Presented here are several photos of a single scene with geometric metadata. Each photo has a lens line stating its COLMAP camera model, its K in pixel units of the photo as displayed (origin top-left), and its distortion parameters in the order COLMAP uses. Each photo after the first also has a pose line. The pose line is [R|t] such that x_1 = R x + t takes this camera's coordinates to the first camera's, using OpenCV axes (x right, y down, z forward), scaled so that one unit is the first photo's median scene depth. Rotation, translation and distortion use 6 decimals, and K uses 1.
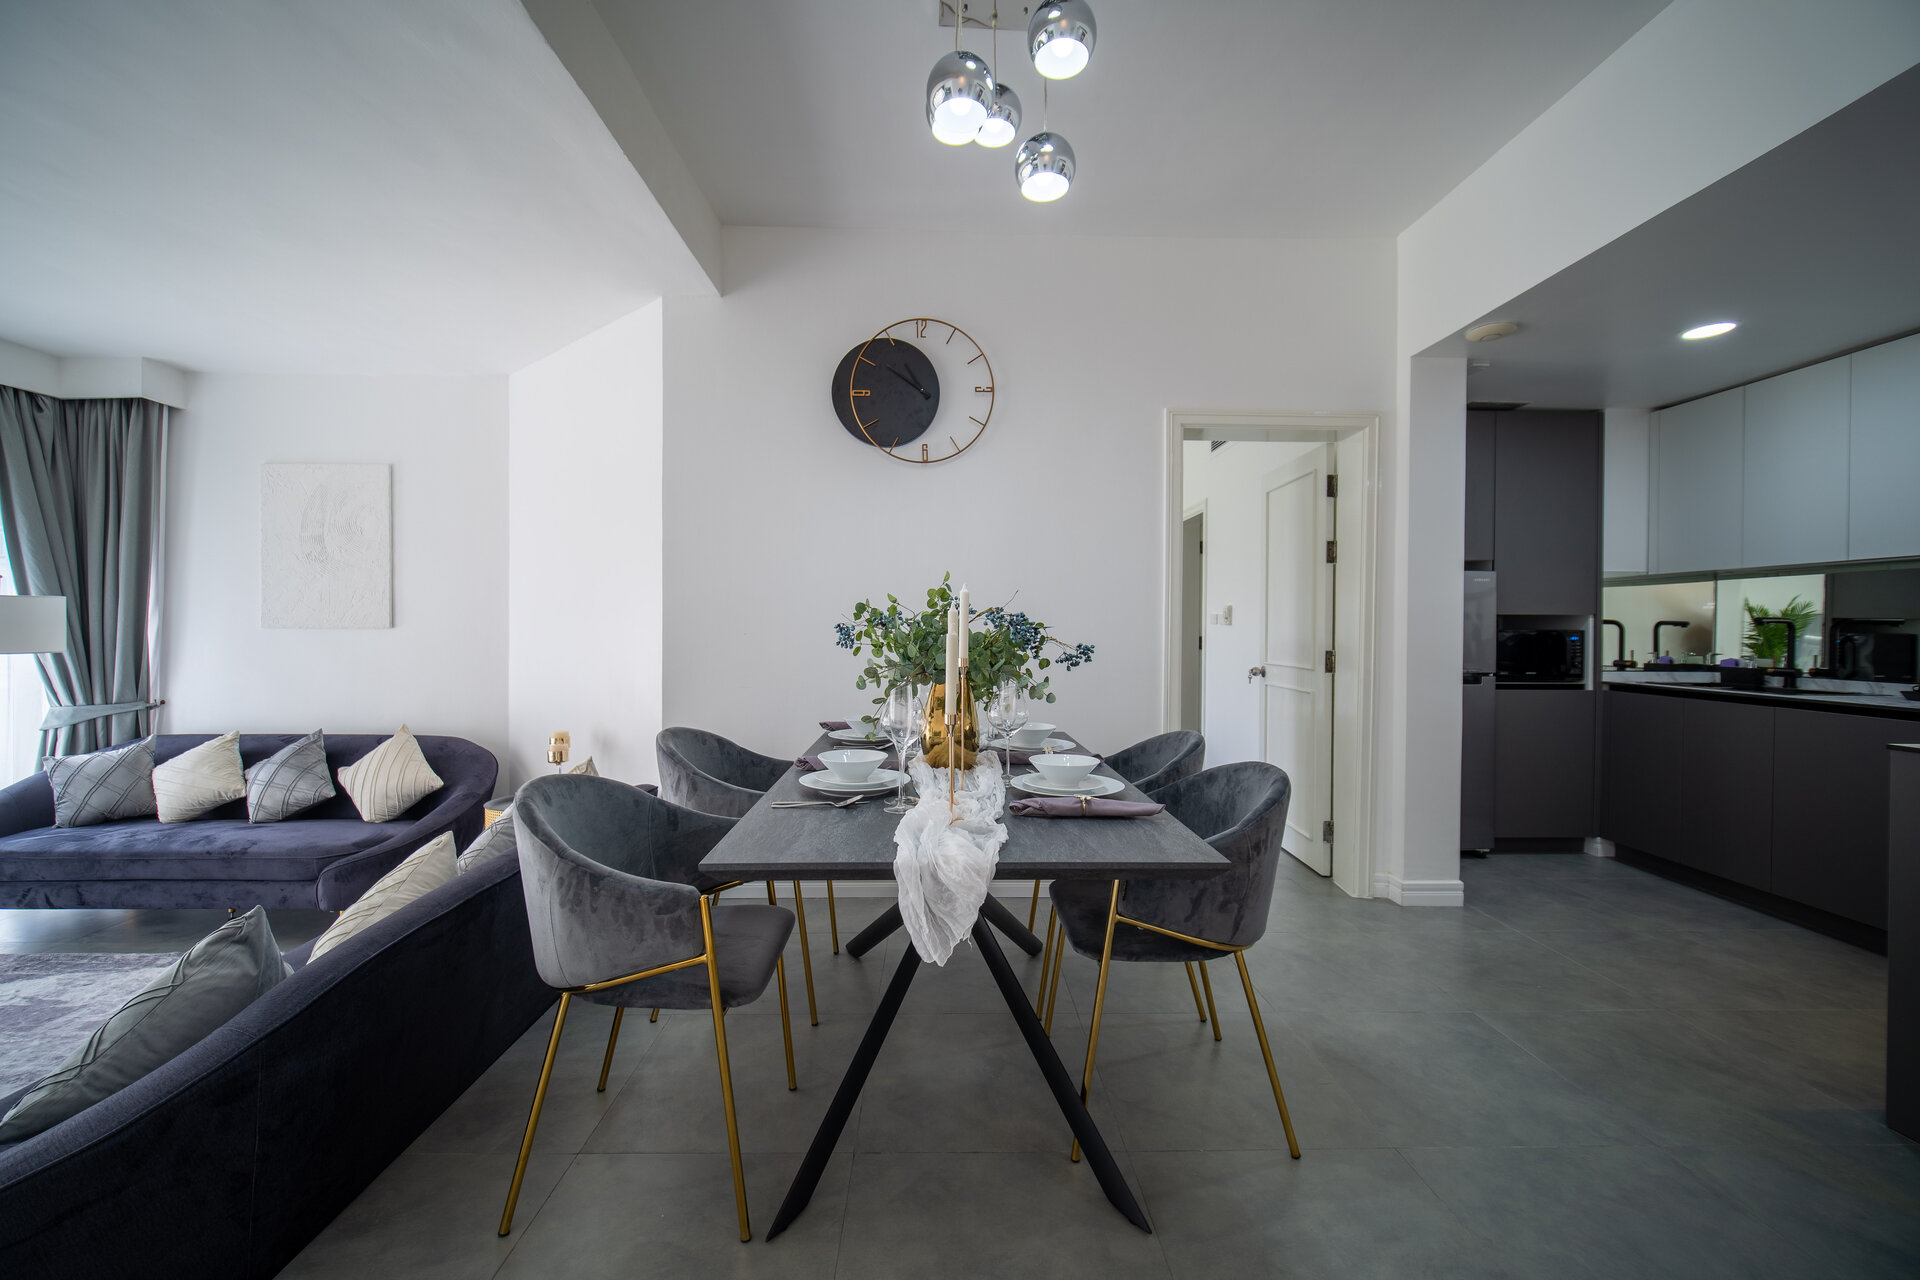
lens RADIAL K [[766.1, 0, 977.4], [0, 766.1, 634.6], [0, 0, 1]] dist [-0.005815, 0.000106]
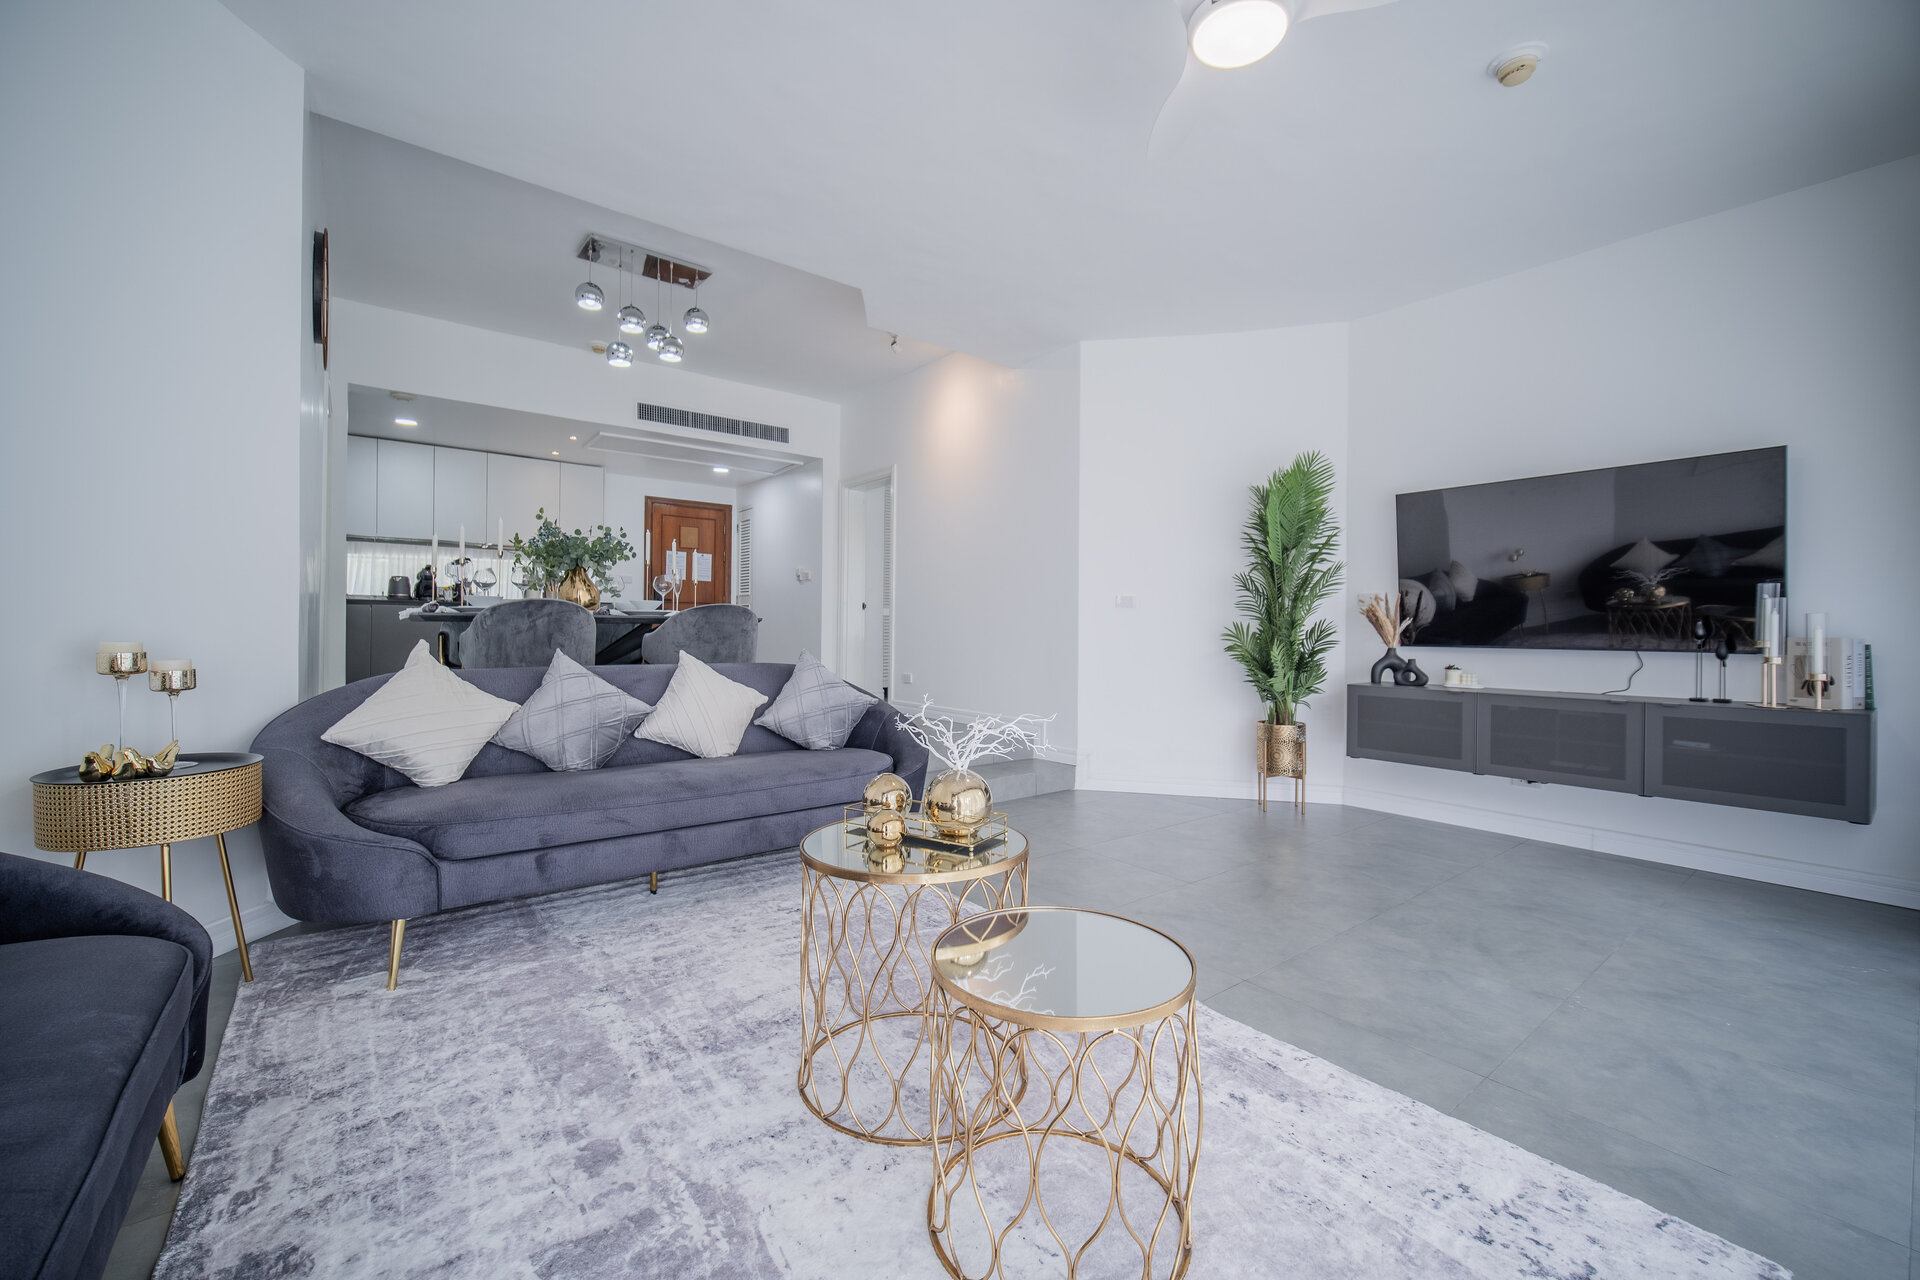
lens RADIAL K [[766.1, 0, 946.6], [0, 766.1, 634.2], [0, 0, 1]] dist [-0.005815, 0.000106]
pose [[-0.587469, -0.020585, 0.808985, -2.157961], [-0.005311, 0.999753, 0.021583, 0.174722], [-0.809229, 0.008383, -0.587433, 1.386328]]
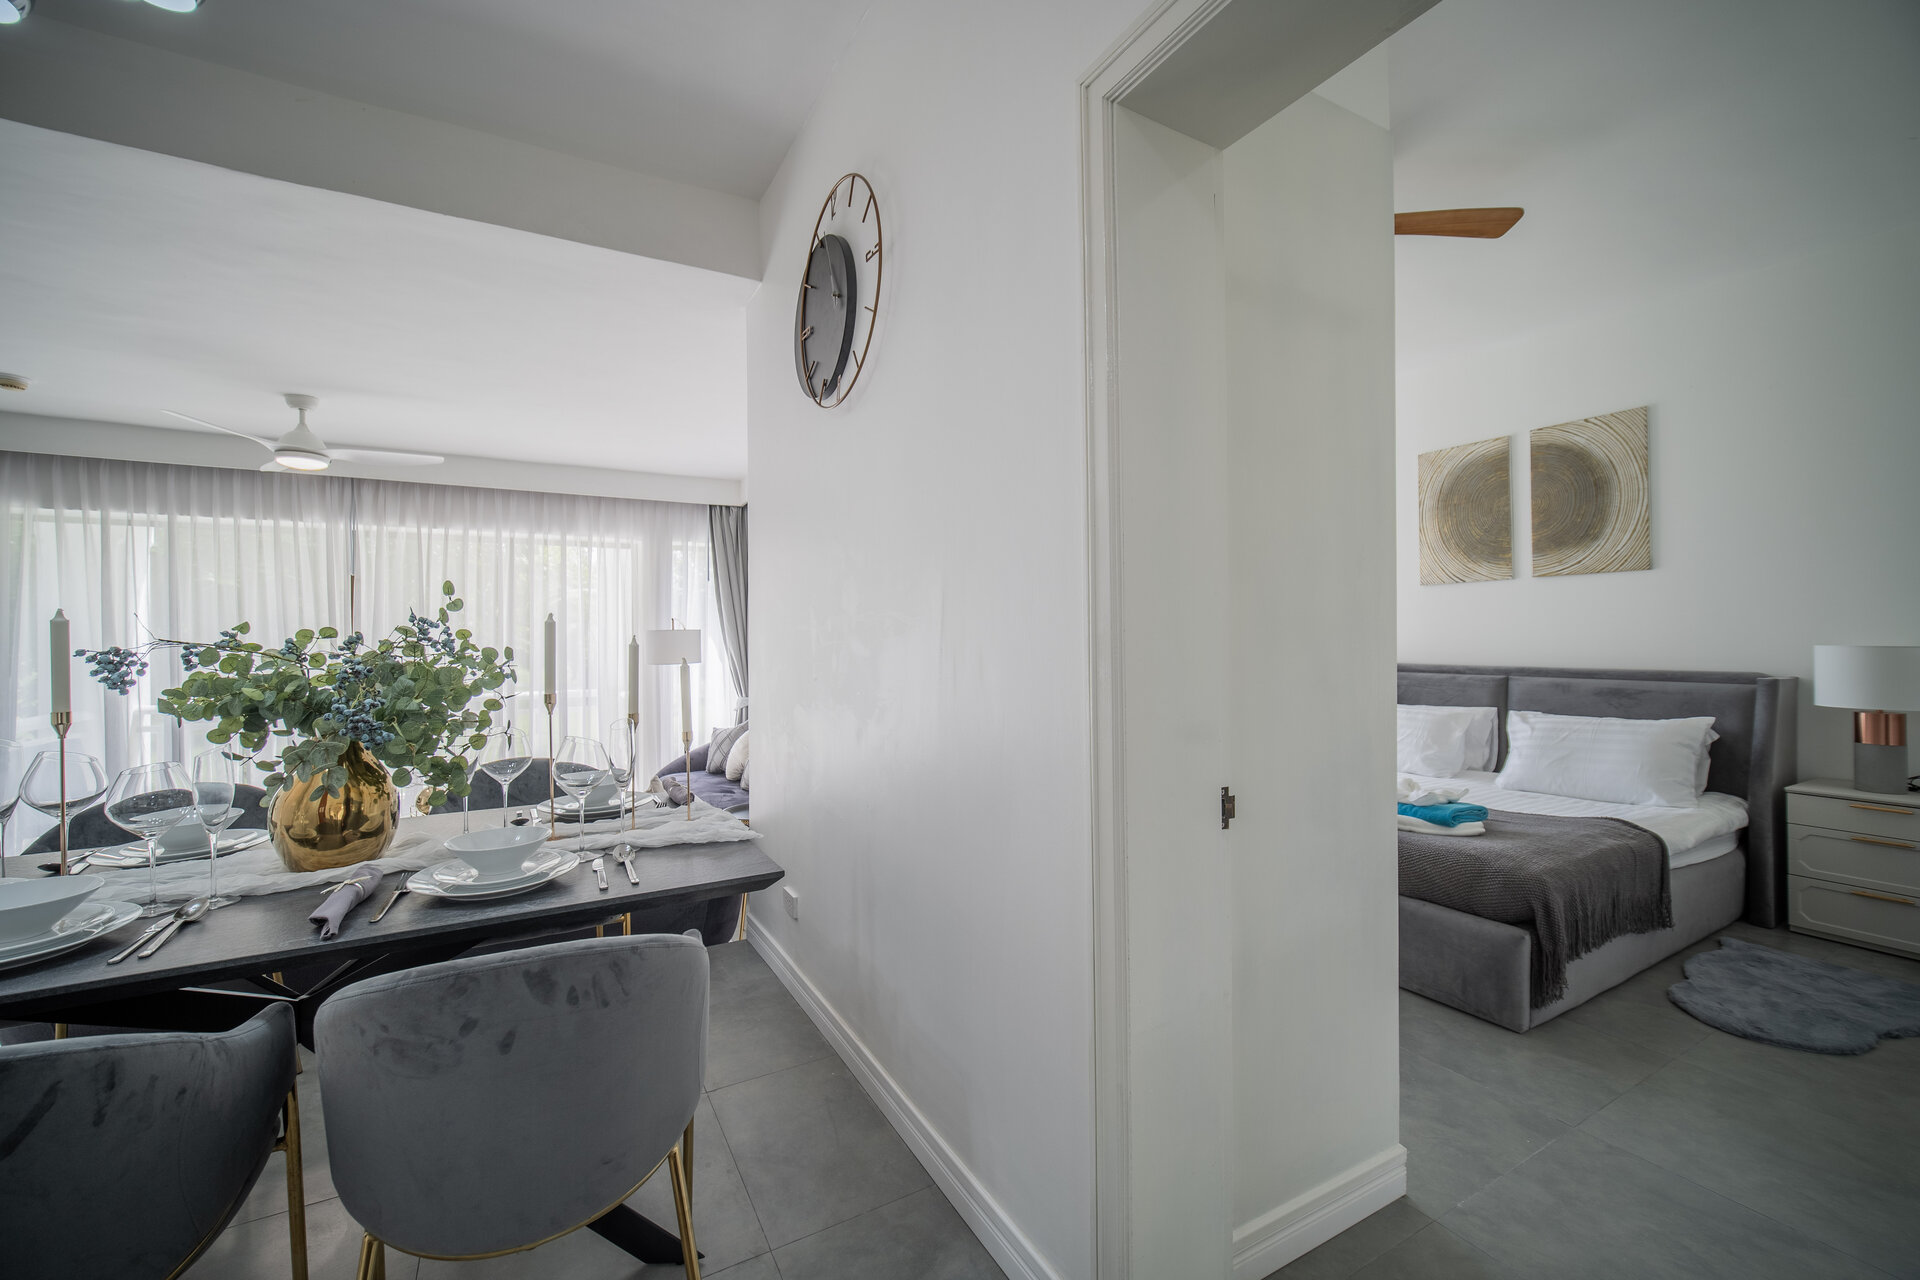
lens RADIAL K [[766.1, 0, 949.0], [0, 766.1, 648.4], [0, 0, 1]] dist [-0.005815, 0.000106]
pose [[0.470339, 0.003768, -0.882478, 0.831783], [-0.002751, 0.999992, 0.002803, -0.024604], [0.882481, 0.001109, 0.470346, 1.159491]]
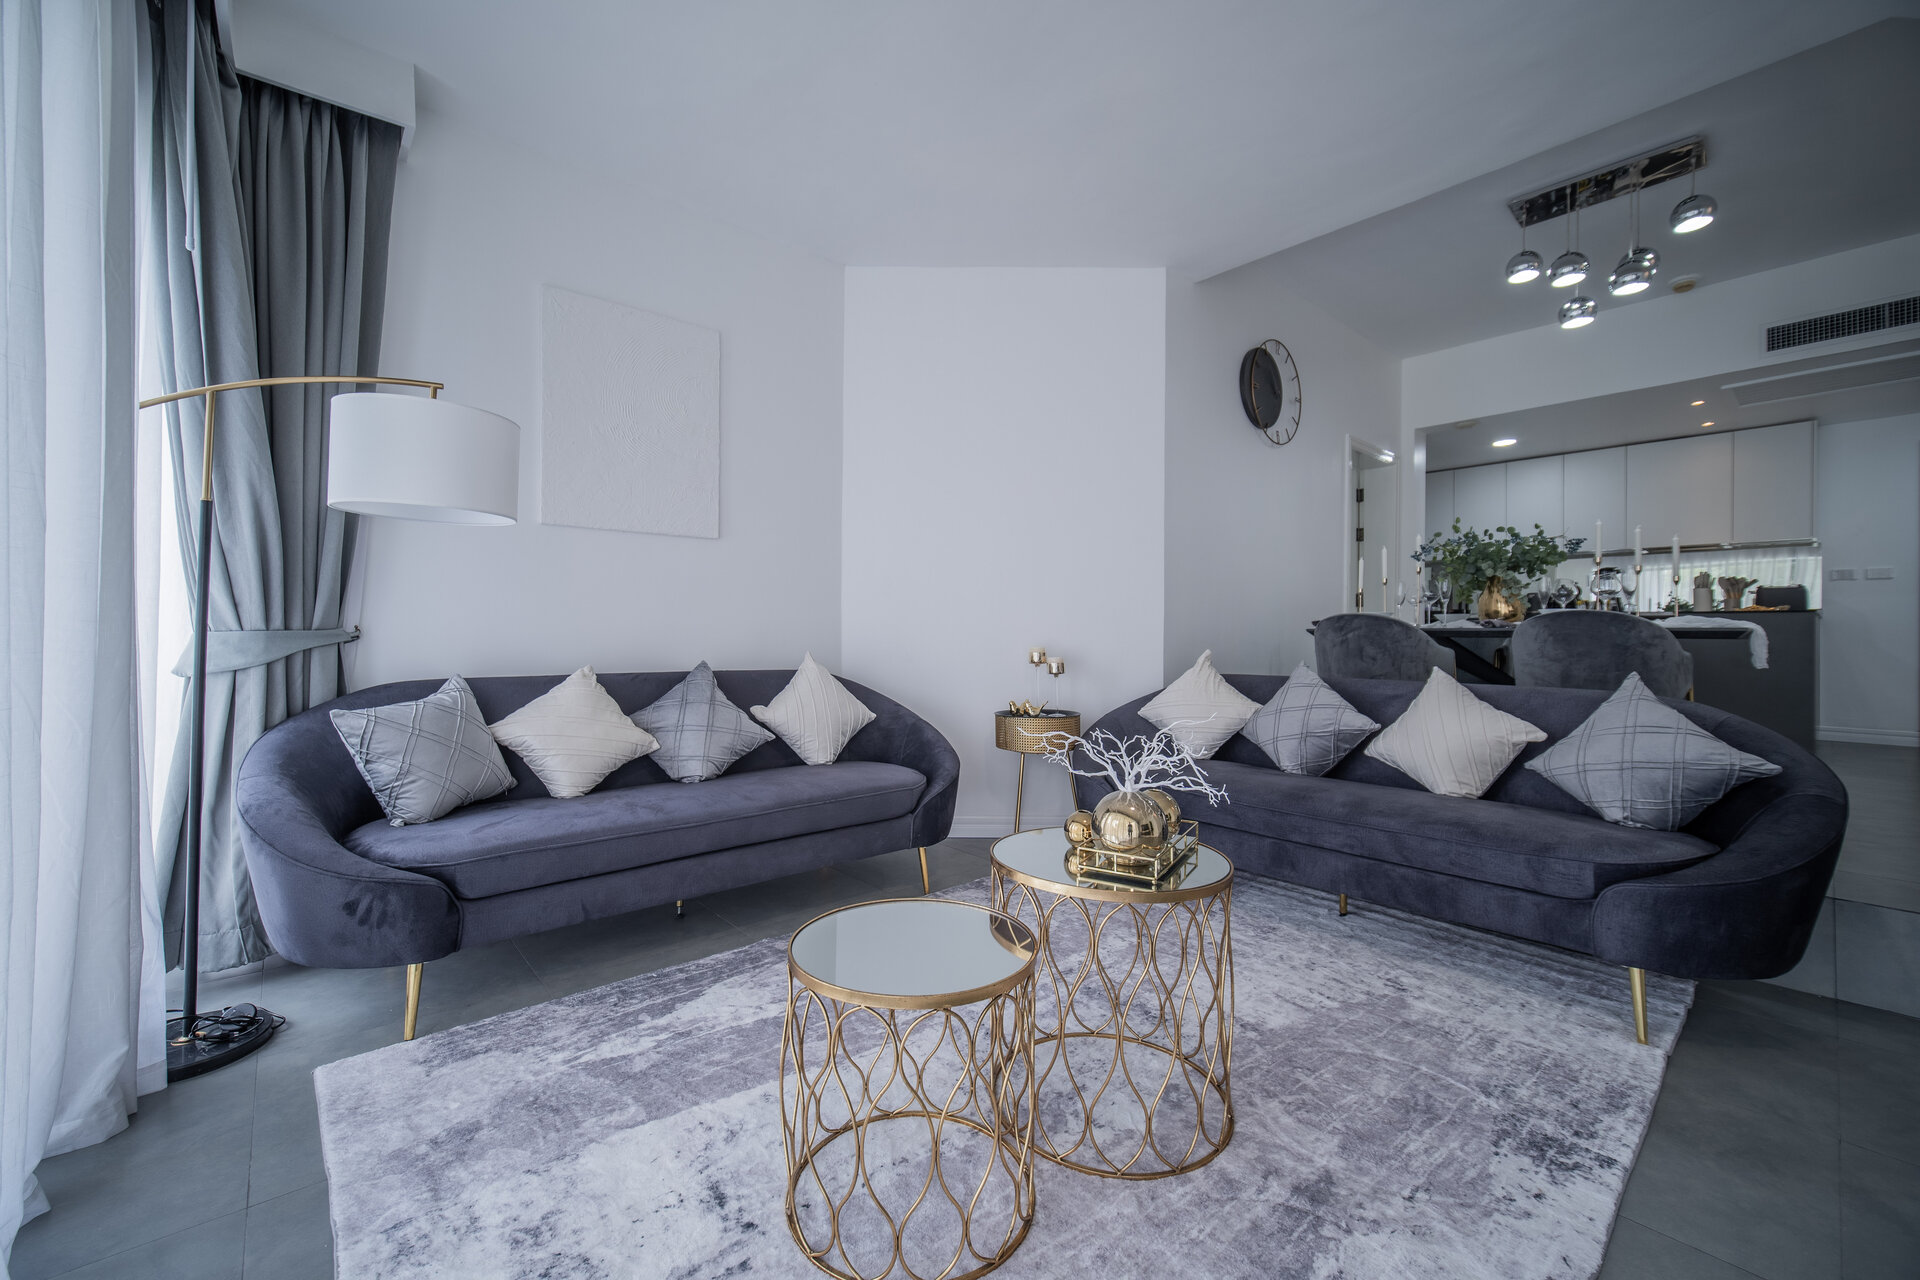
lens RADIAL K [[766.1, 0, 955.3], [0, 766.1, 632.5], [0, 0, 1]] dist [-0.005815, 0.000106]
pose [[0.770642, 0.000653, 0.637268, -2.105900], [0.006371, 0.999942, -0.008729, 0.189721], [-0.637237, 0.010787, 0.770592, 0.455973]]
